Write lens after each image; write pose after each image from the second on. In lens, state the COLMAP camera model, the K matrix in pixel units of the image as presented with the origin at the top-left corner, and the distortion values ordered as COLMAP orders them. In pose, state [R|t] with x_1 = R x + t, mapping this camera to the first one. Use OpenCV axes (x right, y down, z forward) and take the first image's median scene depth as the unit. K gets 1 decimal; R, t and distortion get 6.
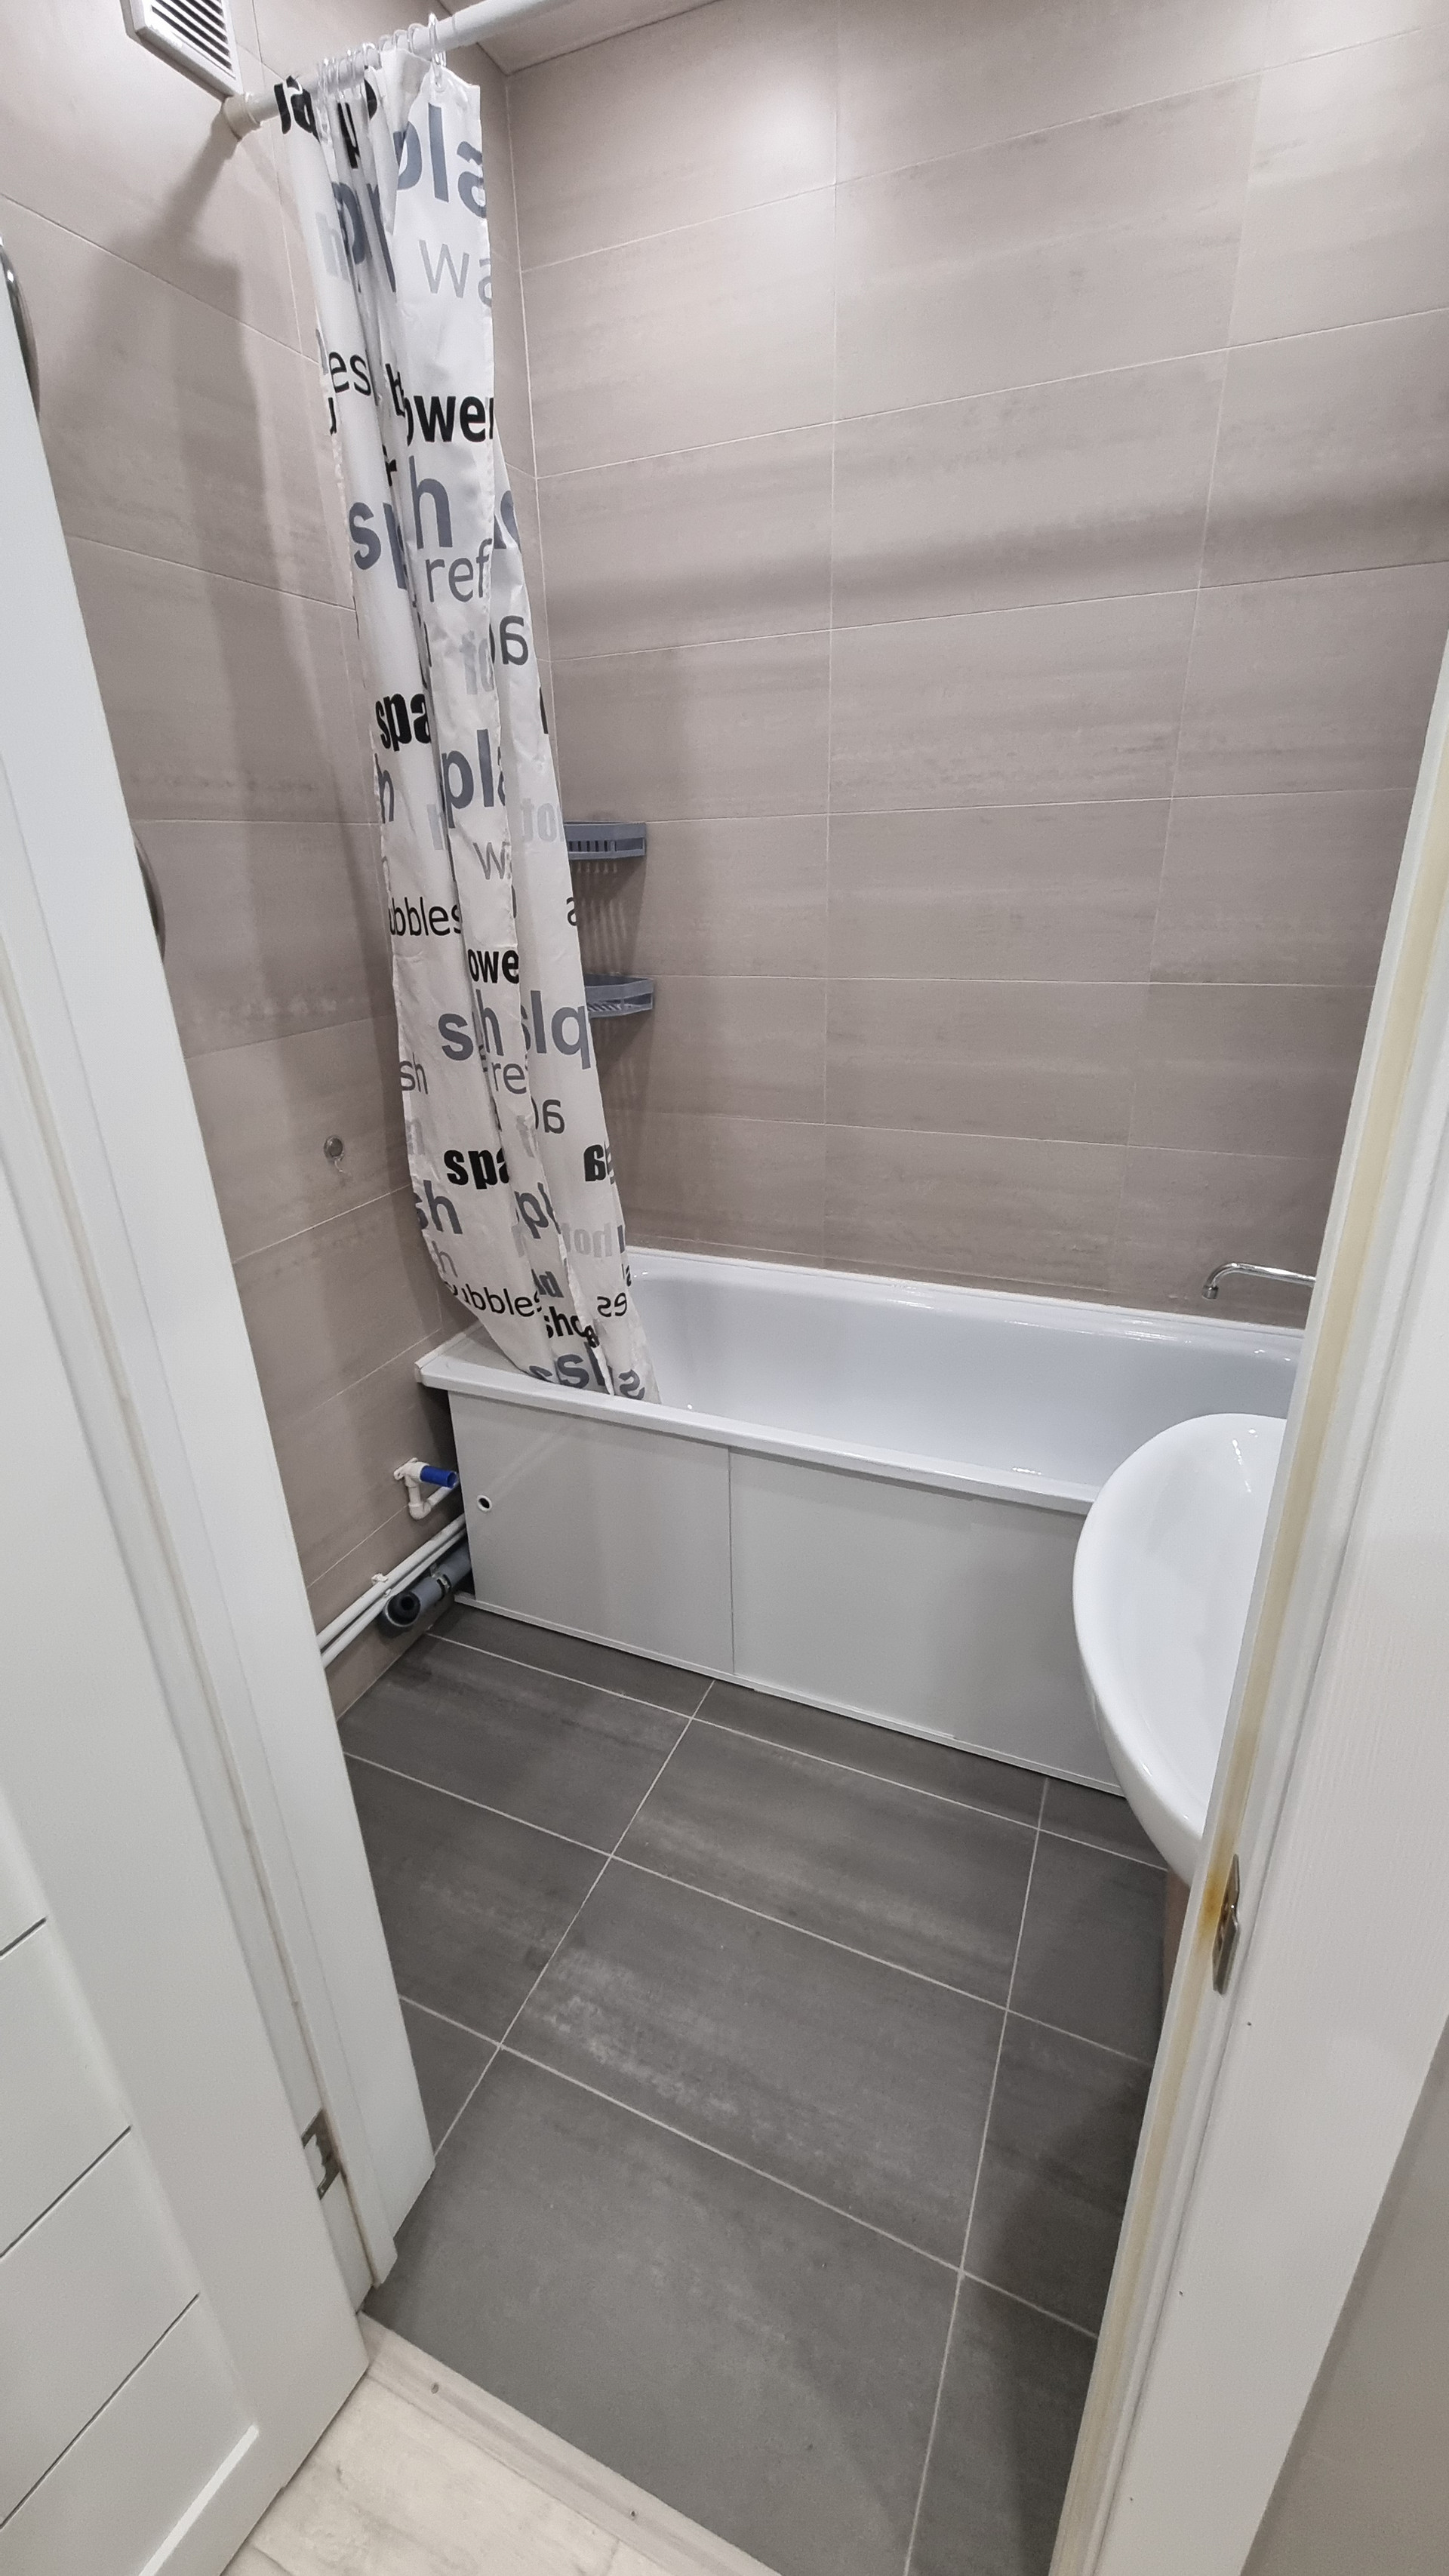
lens RADIAL K [[1042.0, 0, 715.9], [0, 1042.0, 1290.9], [0, 0, 1]] dist [0.008779, -0.003714]
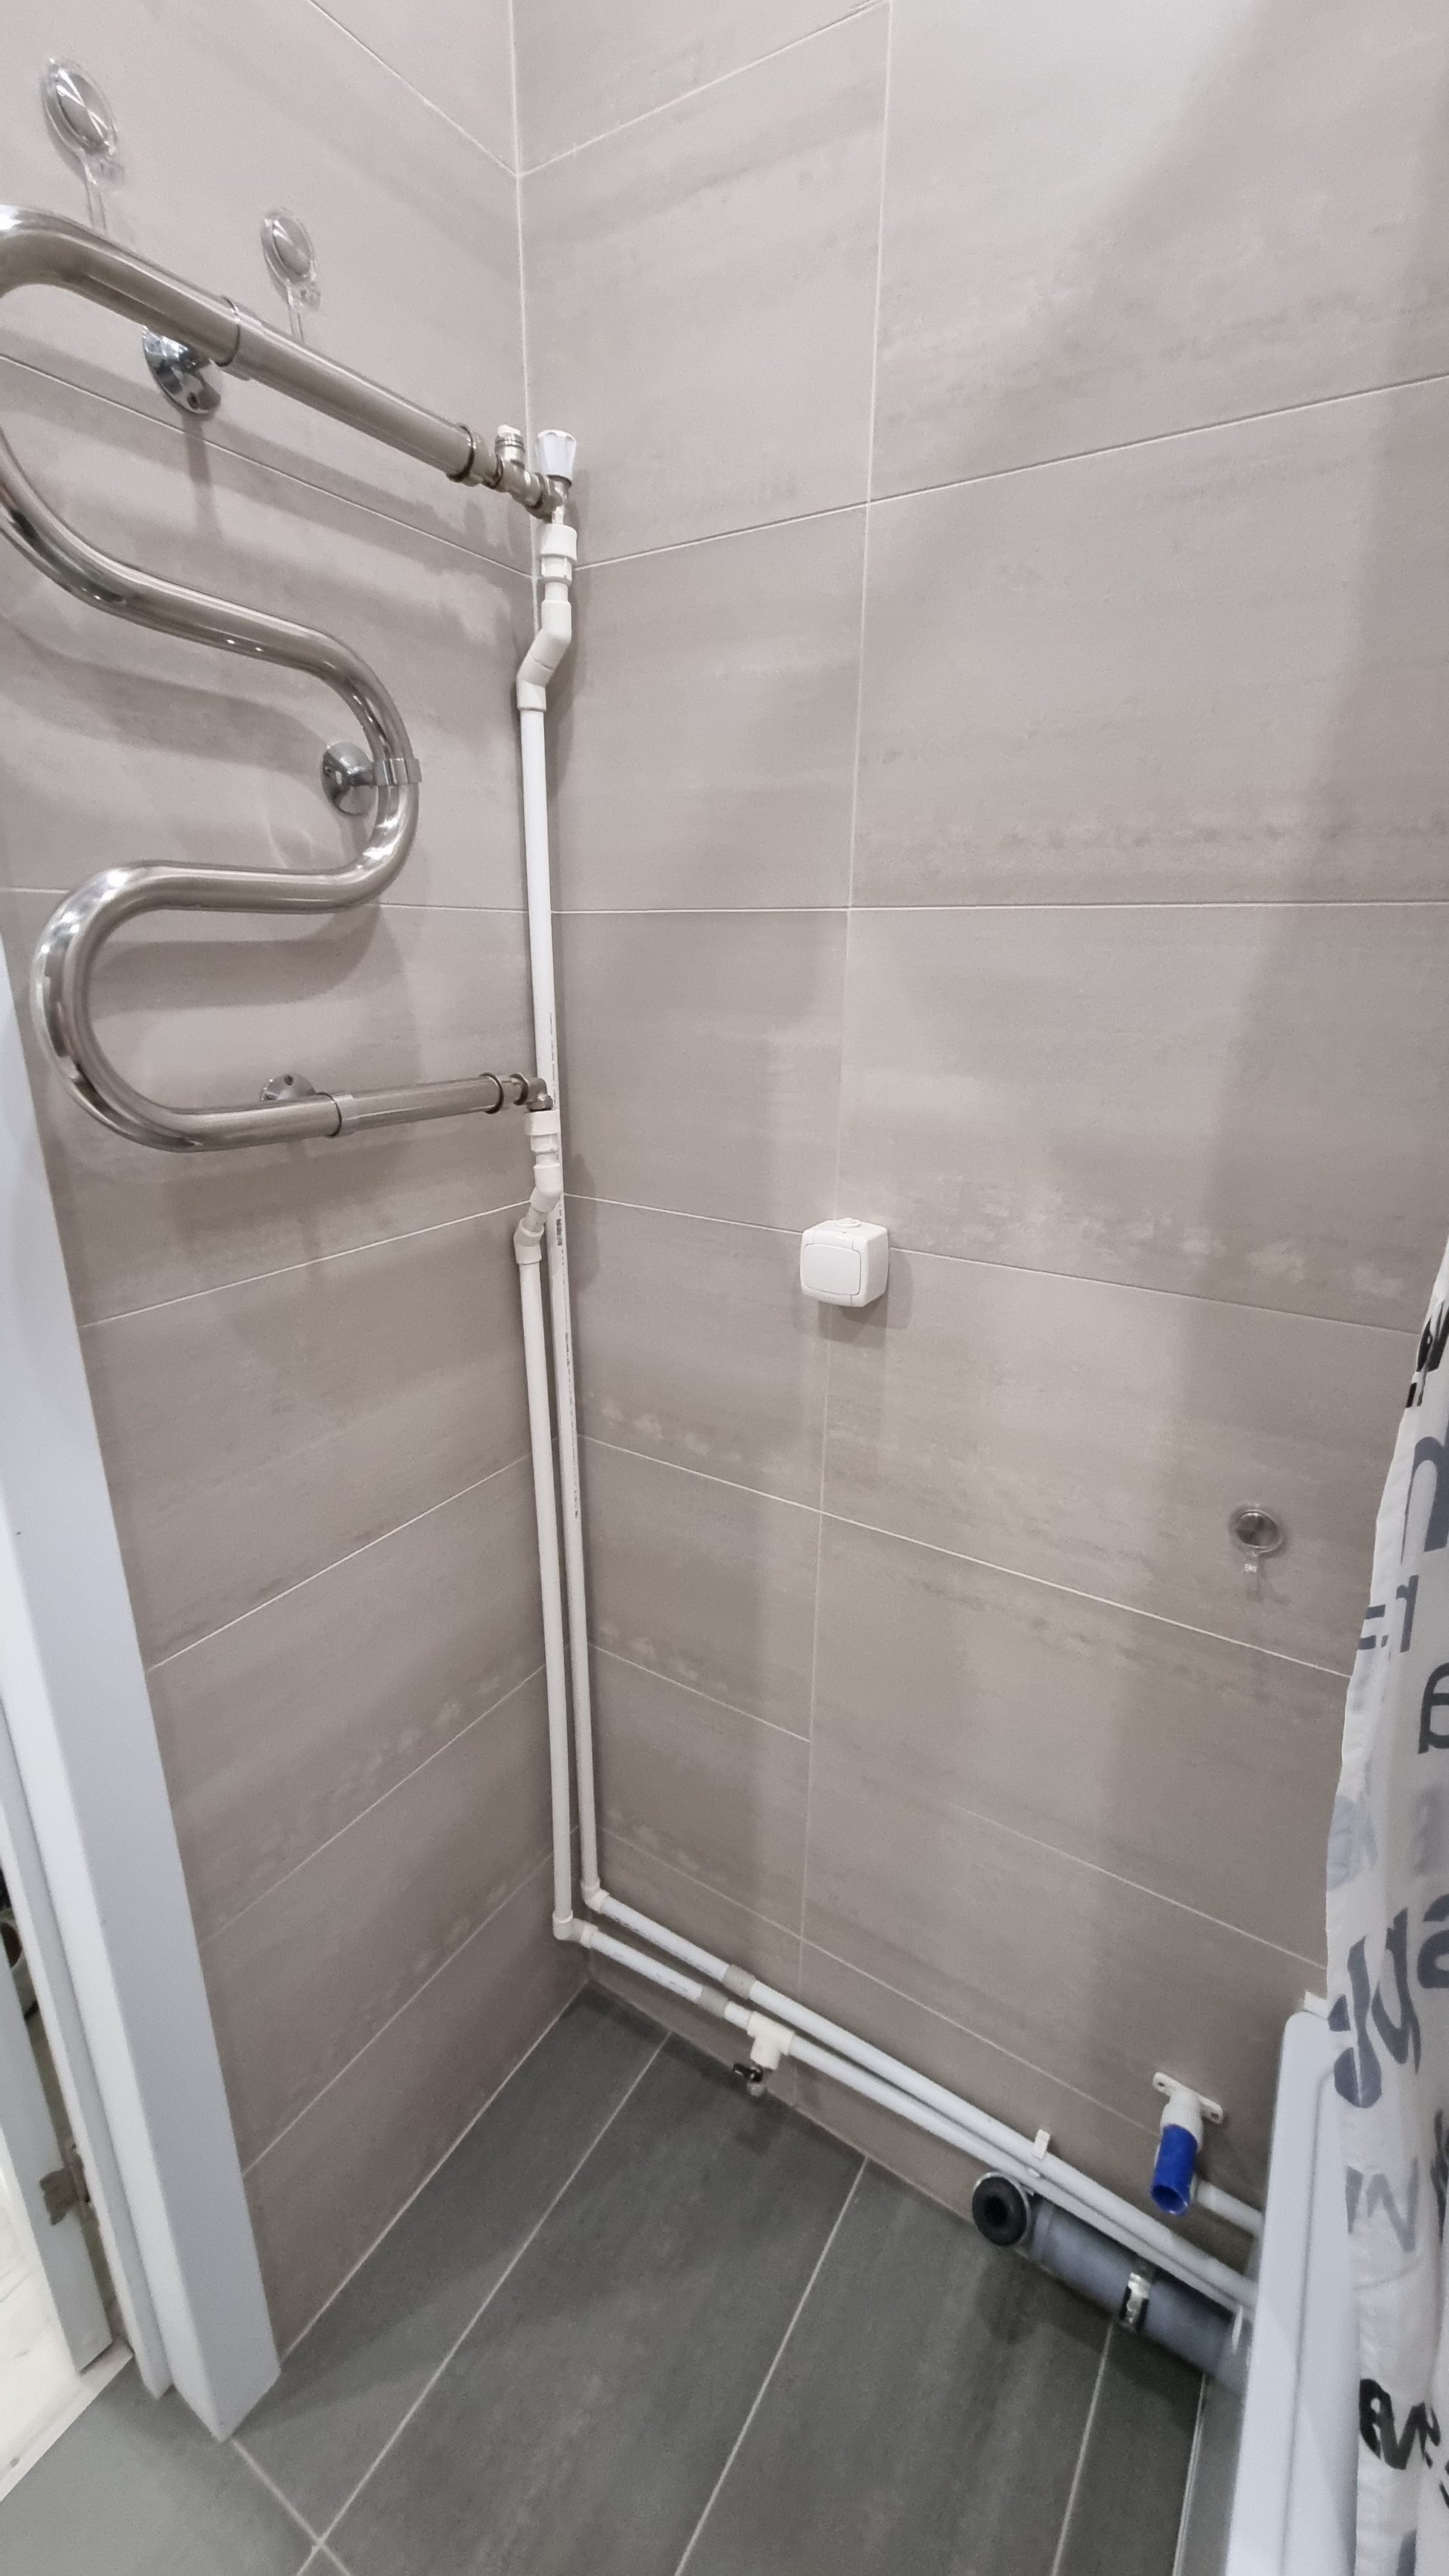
lens RADIAL K [[1042.0, 0, 720.3], [0, 1042.0, 1306.0], [0, 0, 1]] dist [0.008779, -0.003714]
pose [[-0.149783, 0.341766, -0.927772, 0.113704], [-0.397315, 0.838455, 0.373008, -0.328552], [0.905376, 0.424488, 0.010202, 0.744759]]
